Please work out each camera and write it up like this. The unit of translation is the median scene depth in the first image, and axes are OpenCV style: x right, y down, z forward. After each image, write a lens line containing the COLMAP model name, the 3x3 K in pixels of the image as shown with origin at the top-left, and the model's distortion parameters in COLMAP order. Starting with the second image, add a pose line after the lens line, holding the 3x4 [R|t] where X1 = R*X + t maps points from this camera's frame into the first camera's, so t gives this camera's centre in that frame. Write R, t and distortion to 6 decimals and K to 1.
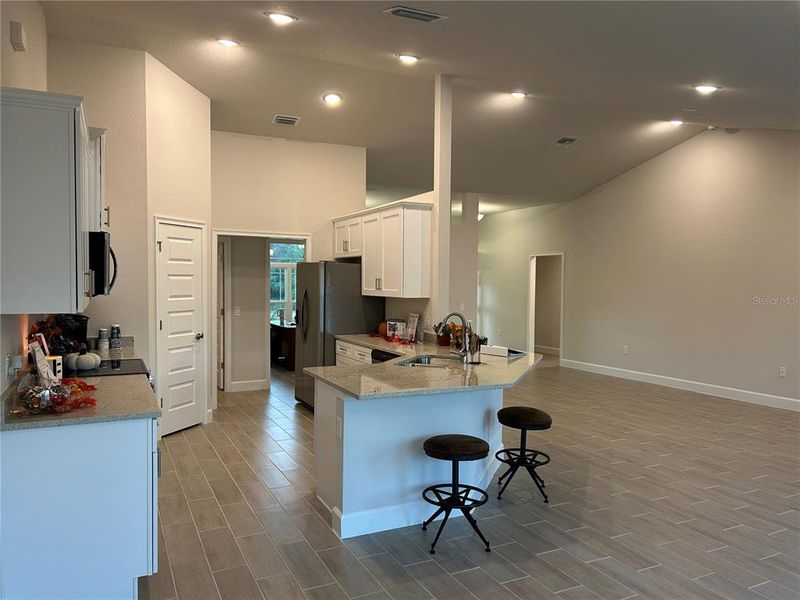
lens RADIAL K [[590.6, 0, 405.2], [0, 590.6, 303.1], [0, 0, 1]] dist [0.002914, -0.004812]
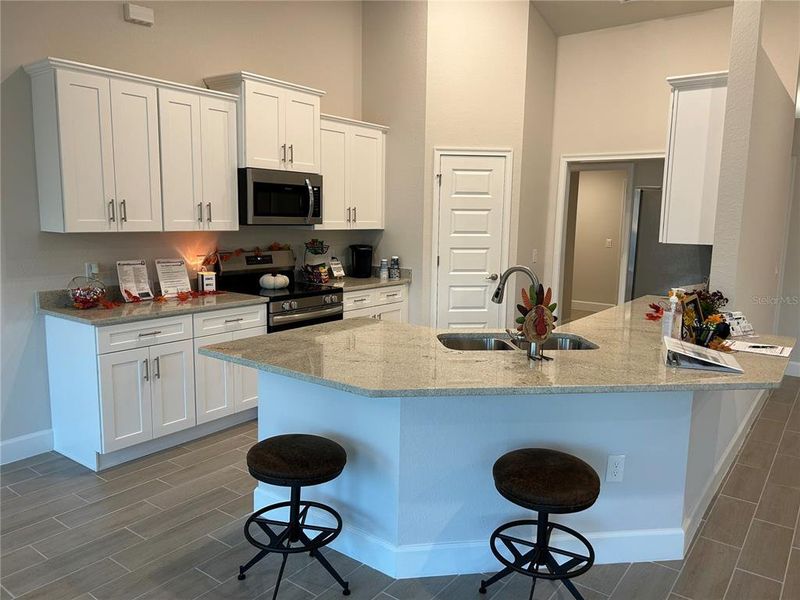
lens RADIAL K [[590.6, 0, 401.6], [0, 590.6, 294.0], [0, 0, 1]] dist [0.002914, -0.004812]
pose [[0.432523, 0.117384, -0.893949, 0.448919], [-0.042247, 0.993038, 0.109955, -0.013124], [0.900632, -0.009791, 0.434471, 0.519051]]
